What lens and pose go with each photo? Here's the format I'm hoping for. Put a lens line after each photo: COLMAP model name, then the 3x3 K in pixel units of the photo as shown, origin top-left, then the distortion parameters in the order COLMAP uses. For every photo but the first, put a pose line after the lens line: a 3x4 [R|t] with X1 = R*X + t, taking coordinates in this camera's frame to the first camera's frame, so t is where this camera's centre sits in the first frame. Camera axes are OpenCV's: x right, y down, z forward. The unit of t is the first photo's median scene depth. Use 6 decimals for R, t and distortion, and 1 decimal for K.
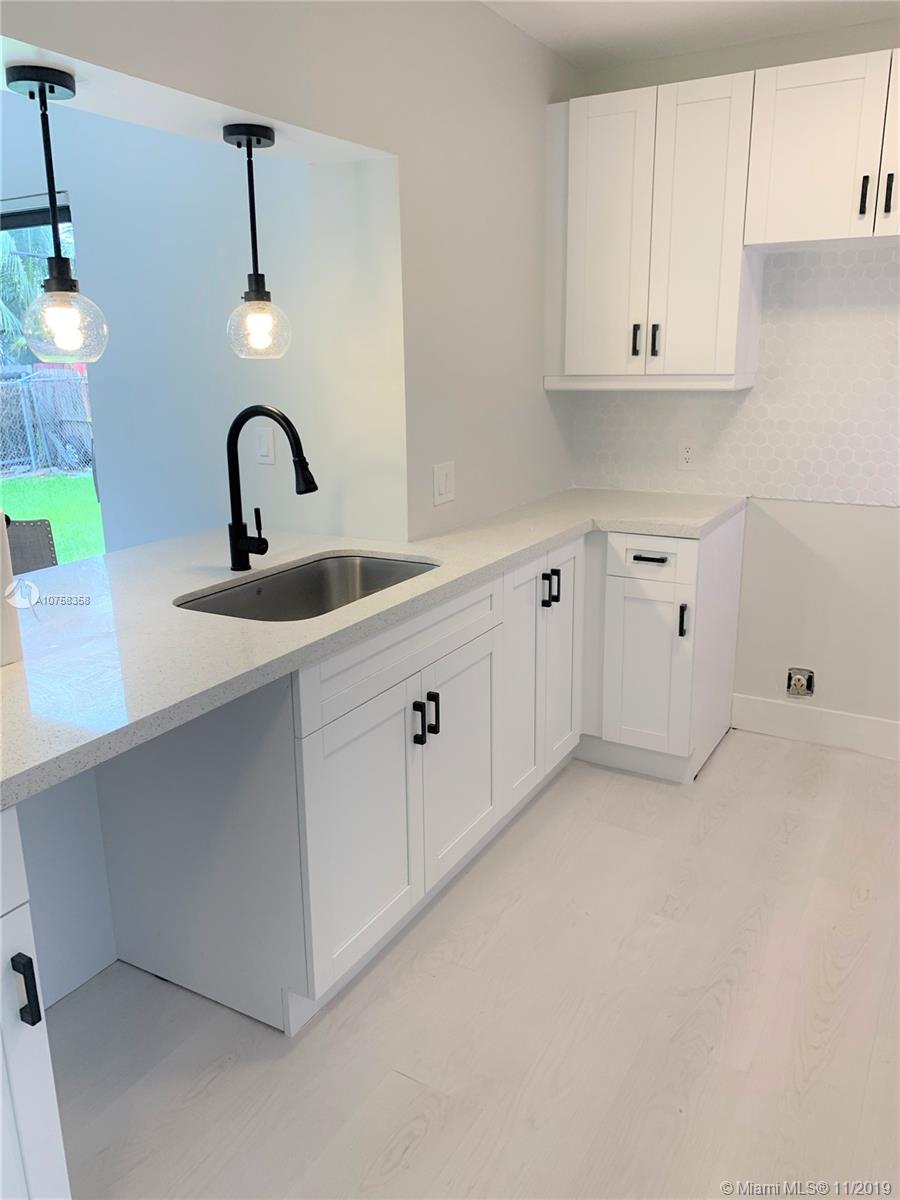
lens RADIAL K [[926.8, 0, 431.4], [0, 926.8, 600.6], [0, 0, 1]] dist [0.037652, -0.010334]
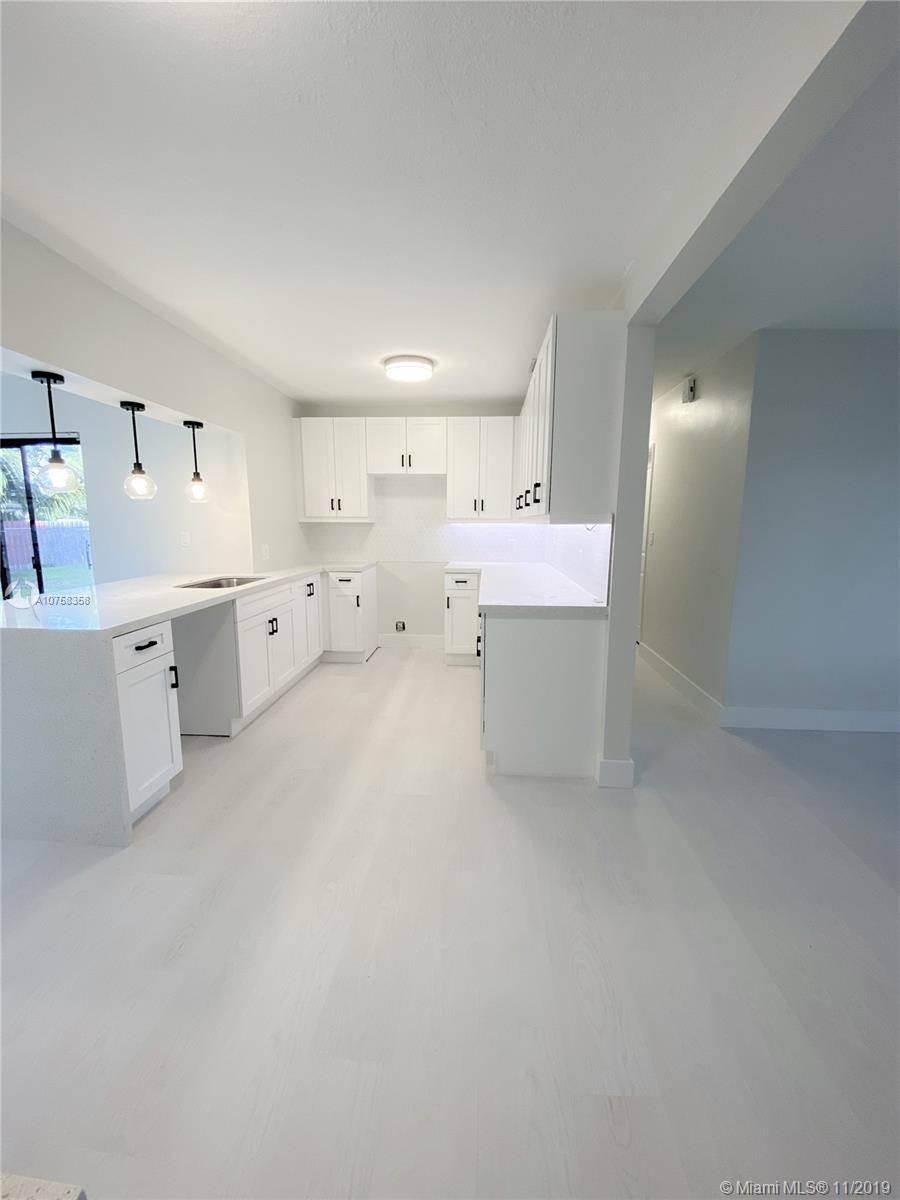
lens RADIAL K [[477.1, 0, 450.0], [0, 477.1, 600.0], [0, 0, 1]] dist [0.017037, 0.000051]
pose [[0.894016, -0.052823, 0.444910, -0.121465], [0.095775, 0.992603, -0.074604, 0.149252], [-0.437678, 0.109309, 0.892463, -0.406499]]
